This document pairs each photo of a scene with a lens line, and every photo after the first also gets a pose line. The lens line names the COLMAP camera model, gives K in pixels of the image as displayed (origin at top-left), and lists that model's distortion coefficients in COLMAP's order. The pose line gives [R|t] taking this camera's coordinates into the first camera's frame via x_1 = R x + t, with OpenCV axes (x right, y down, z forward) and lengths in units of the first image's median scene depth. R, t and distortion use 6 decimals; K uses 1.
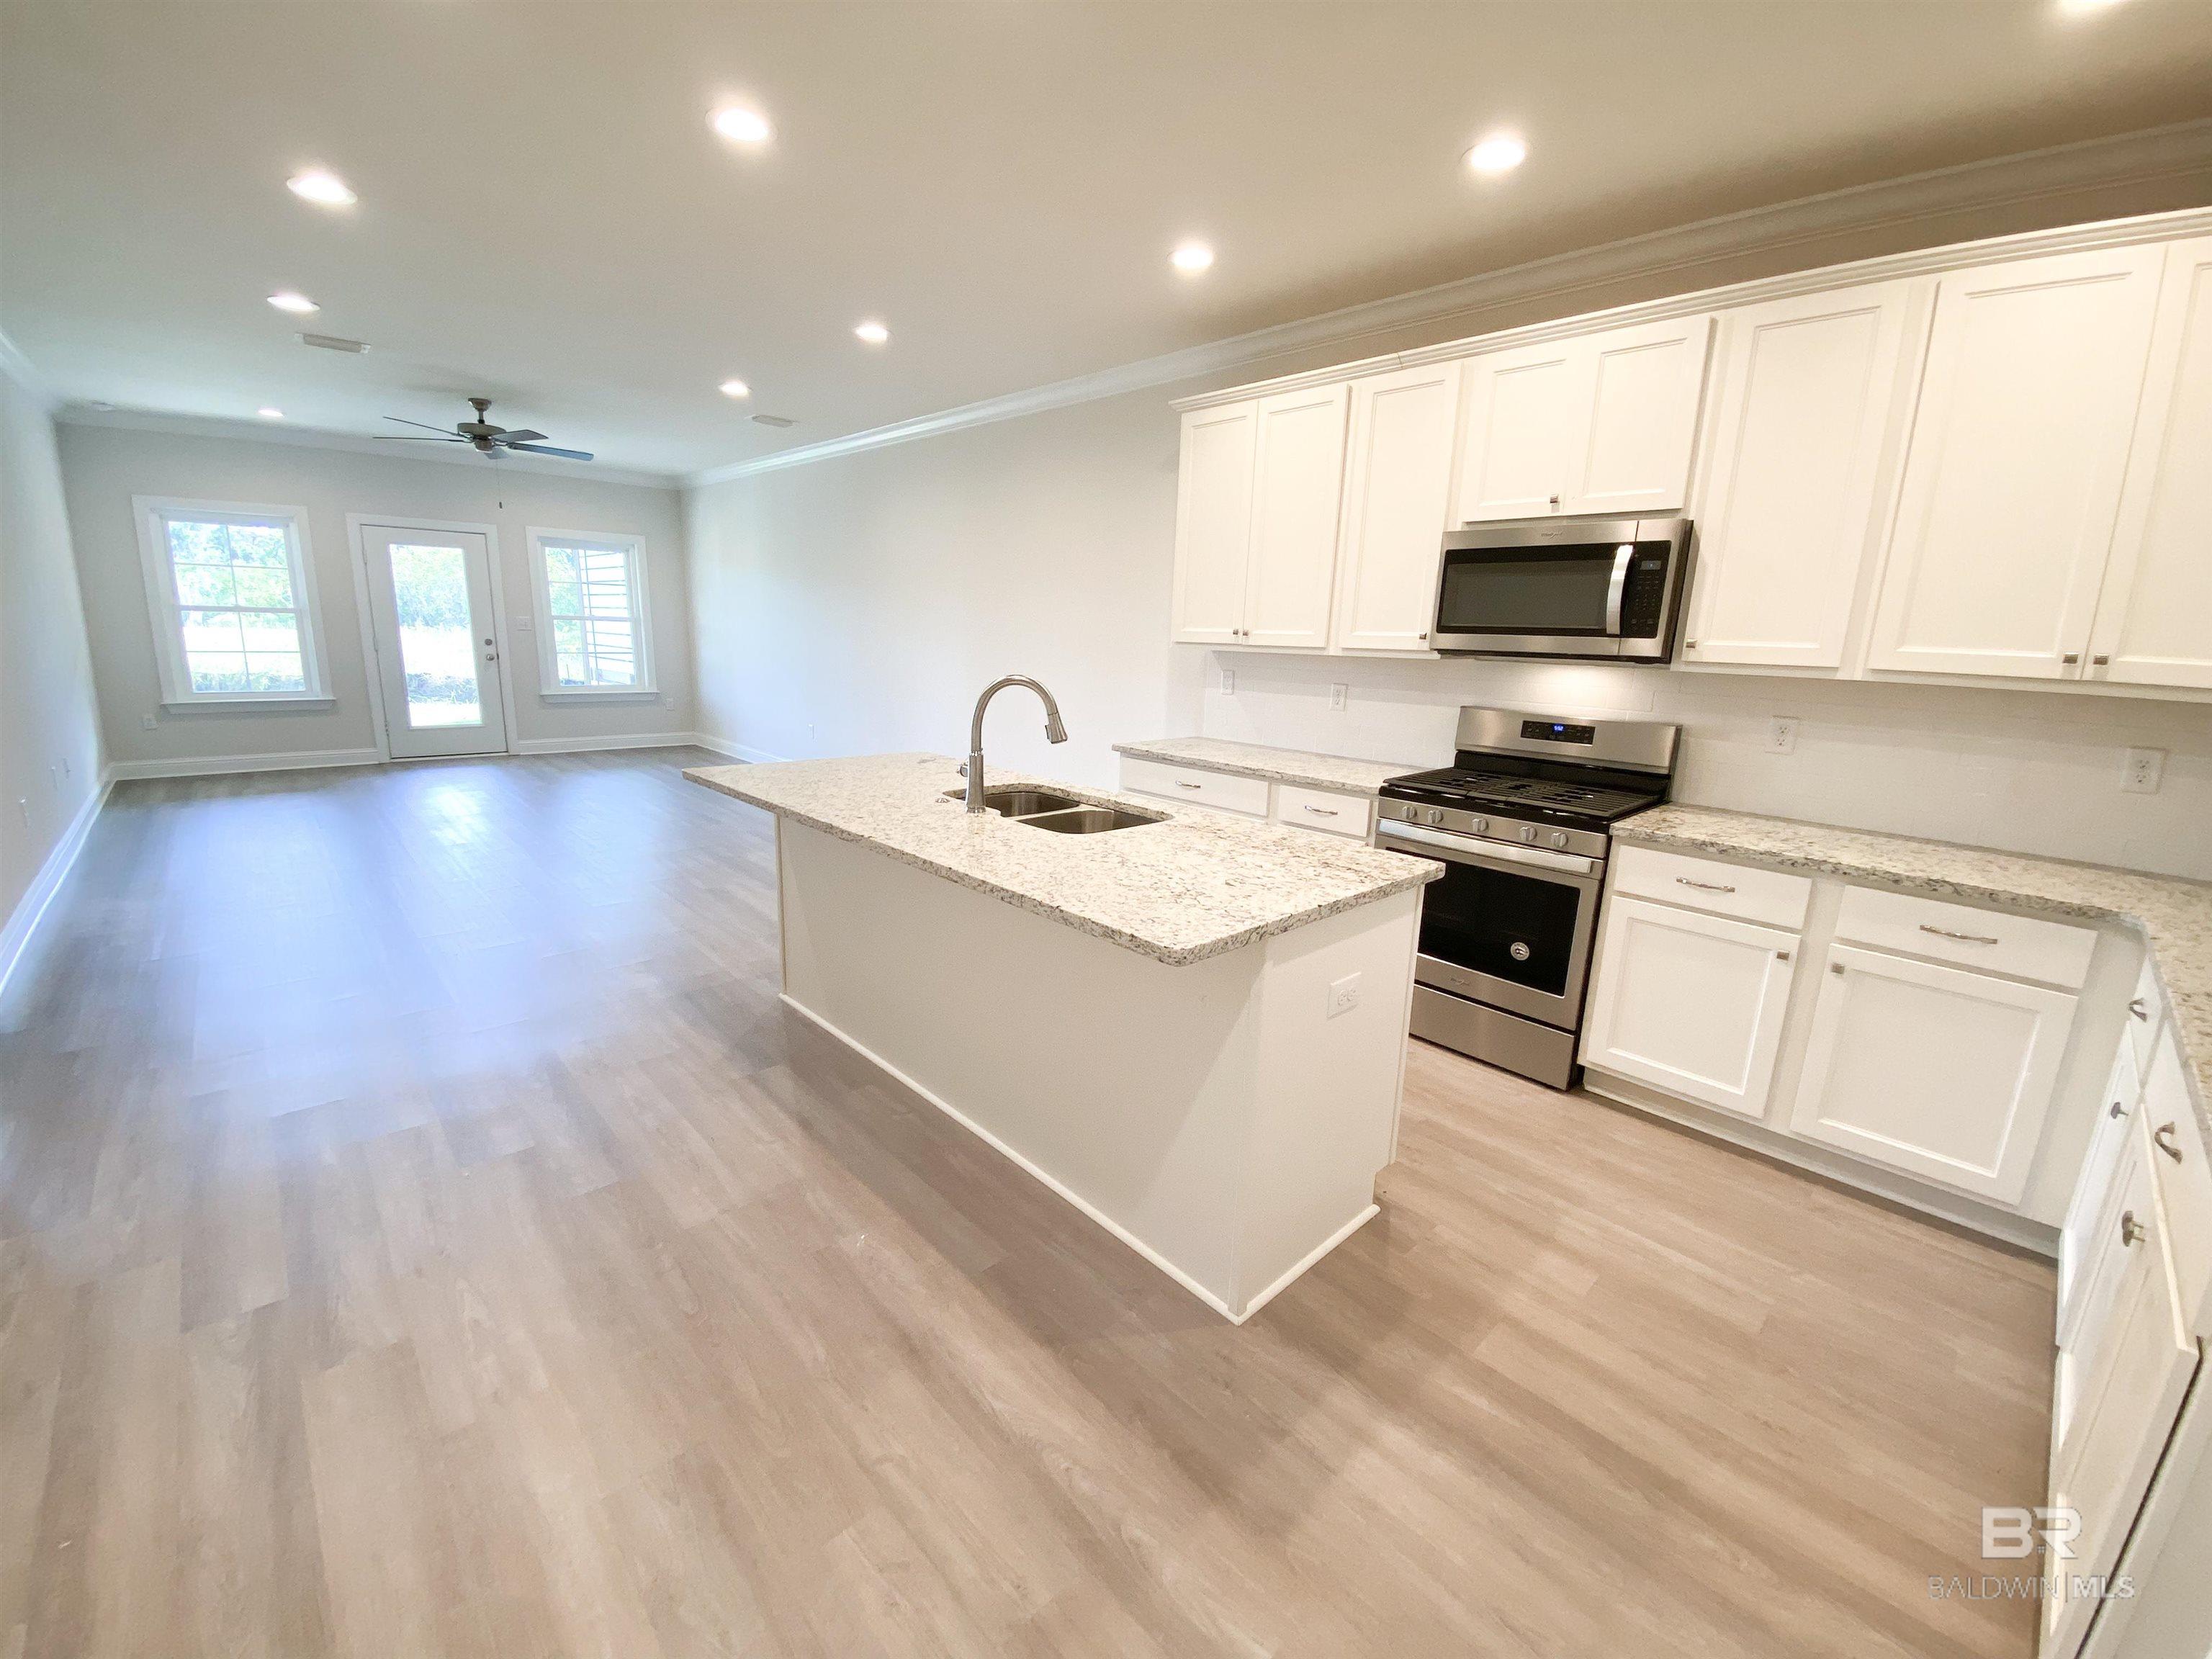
lens RADIAL K [[893.8, 0, 1089.8], [0, 893.8, 831.8], [0, 0, 1]] dist [0.037417, -0.036554]
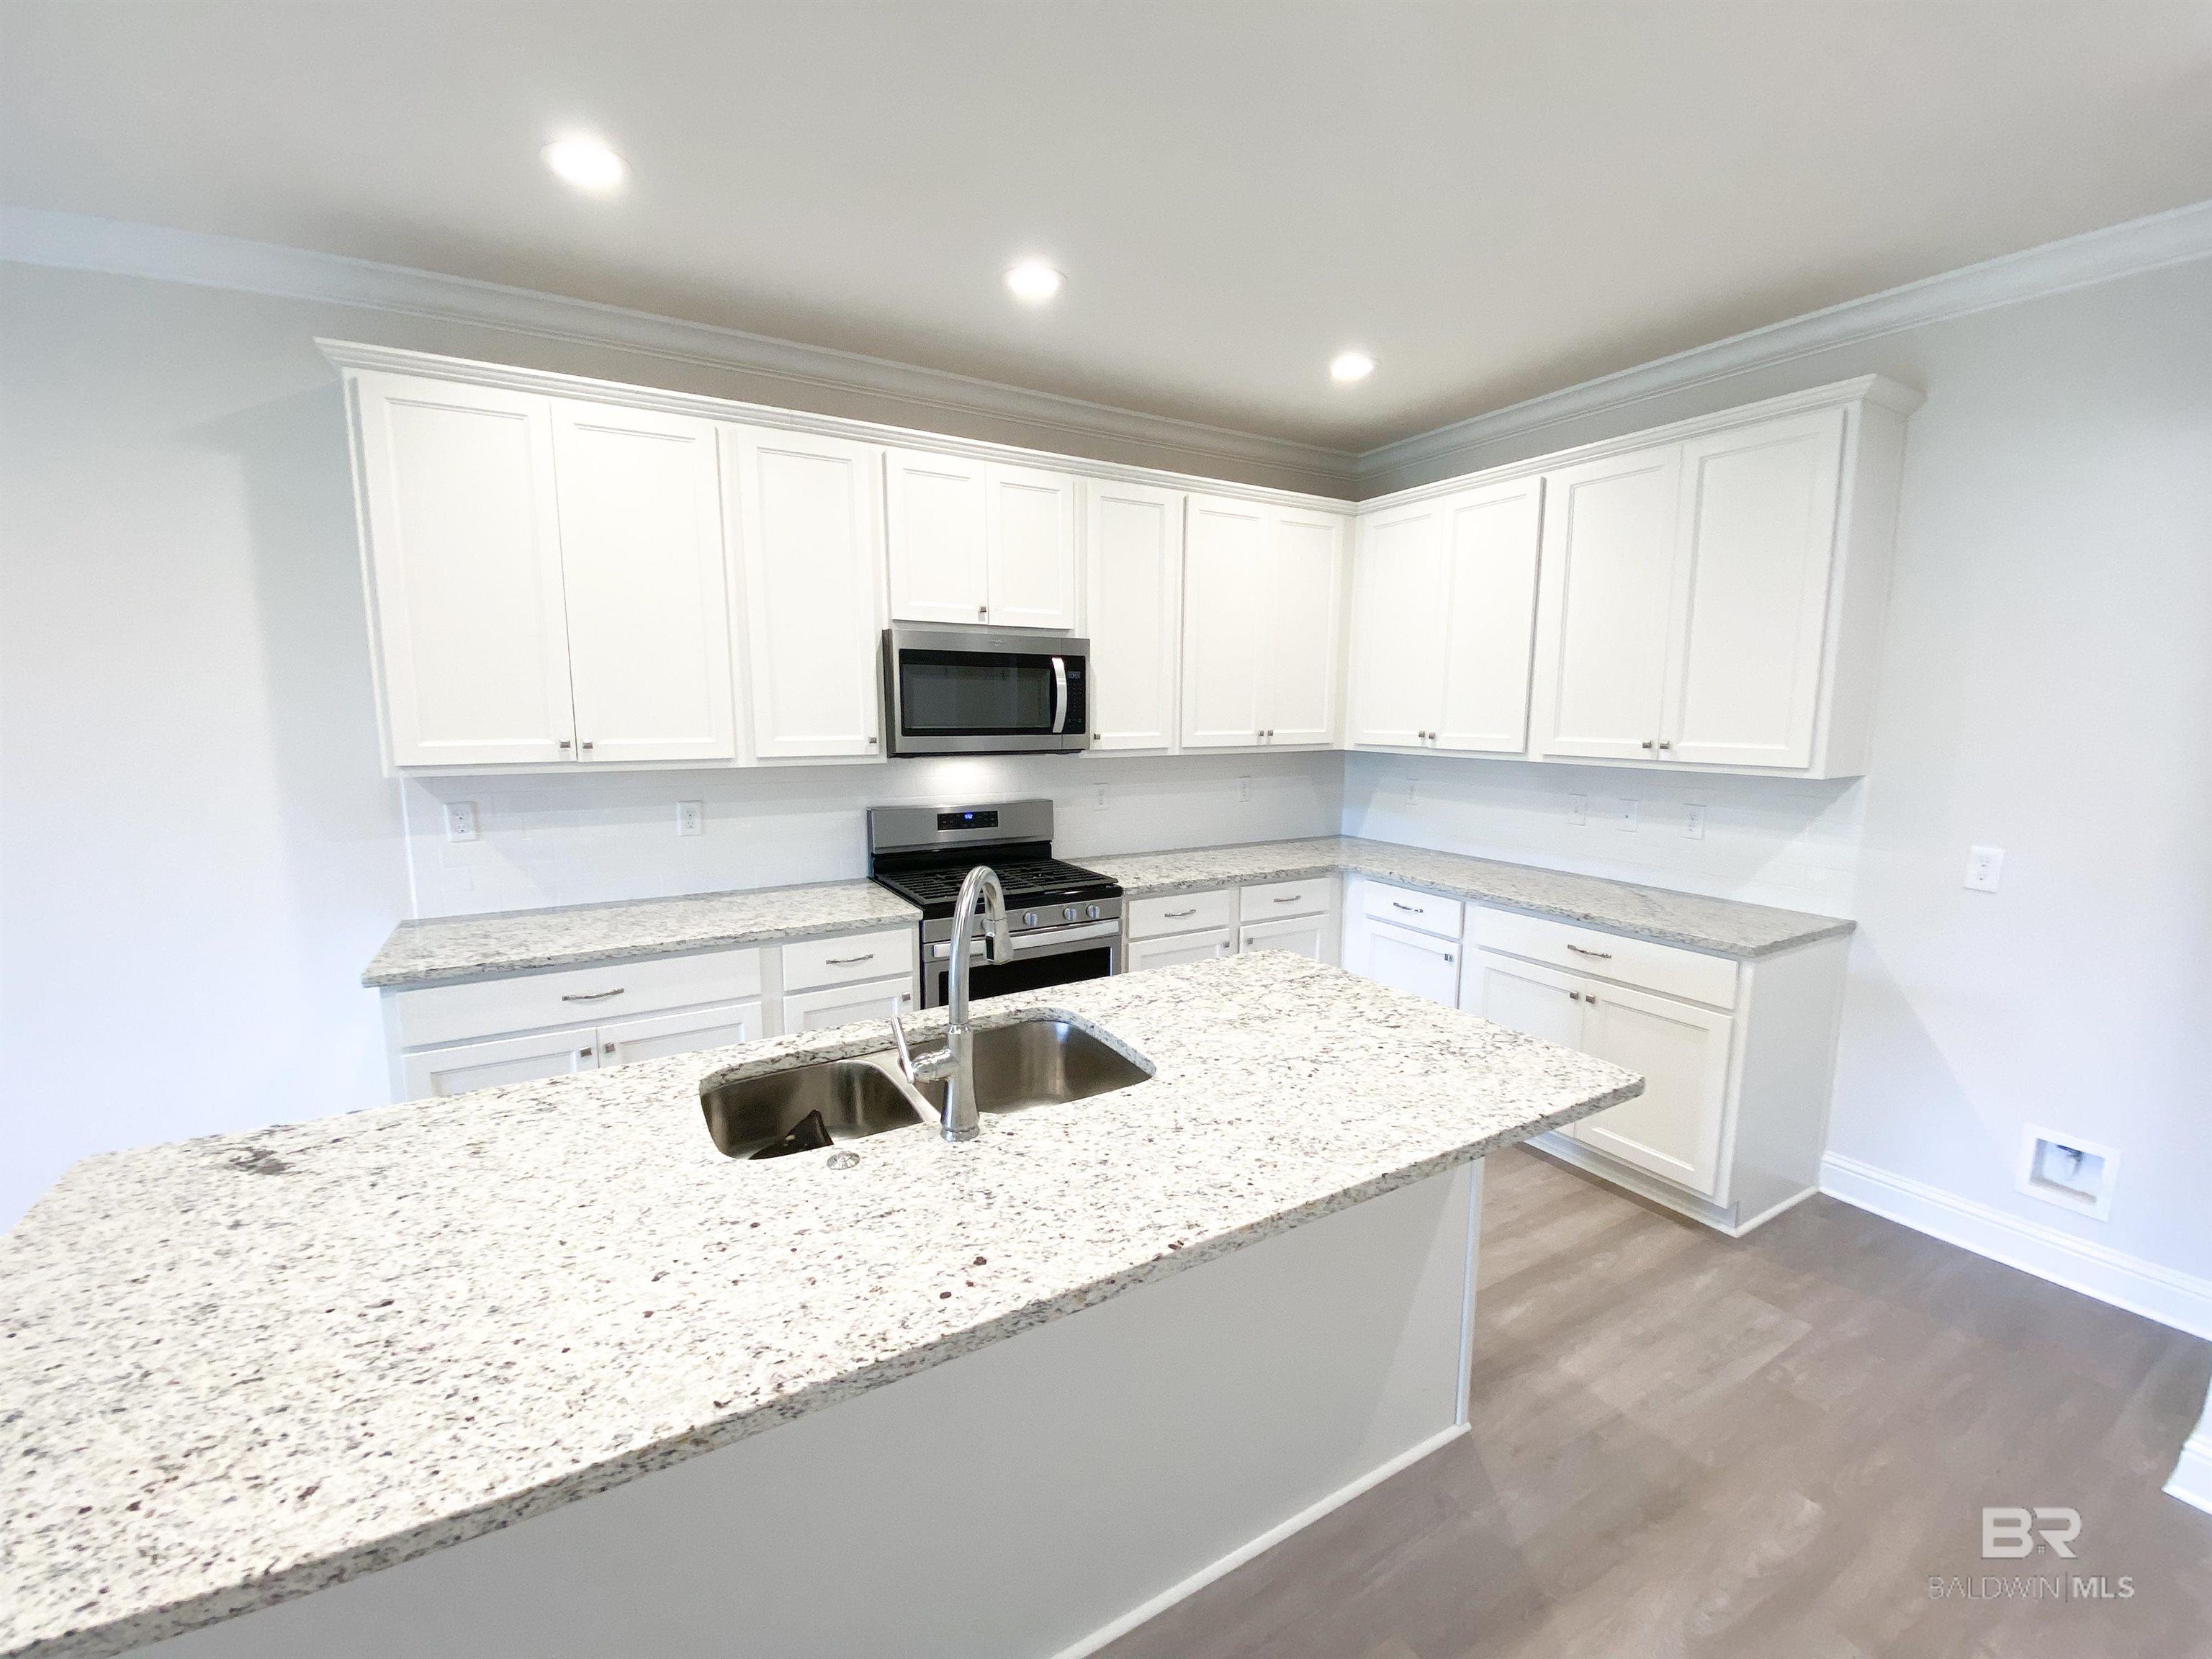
lens RADIAL K [[893.8, 0, 1089.8], [0, 893.8, 831.8], [0, 0, 1]] dist [0.037417, -0.036554]
pose [[0.219140, -0.168365, 0.961057, -0.628232], [0.217719, 0.968601, 0.120043, -0.257657], [-0.951092, 0.182934, 0.248916, 0.803159]]
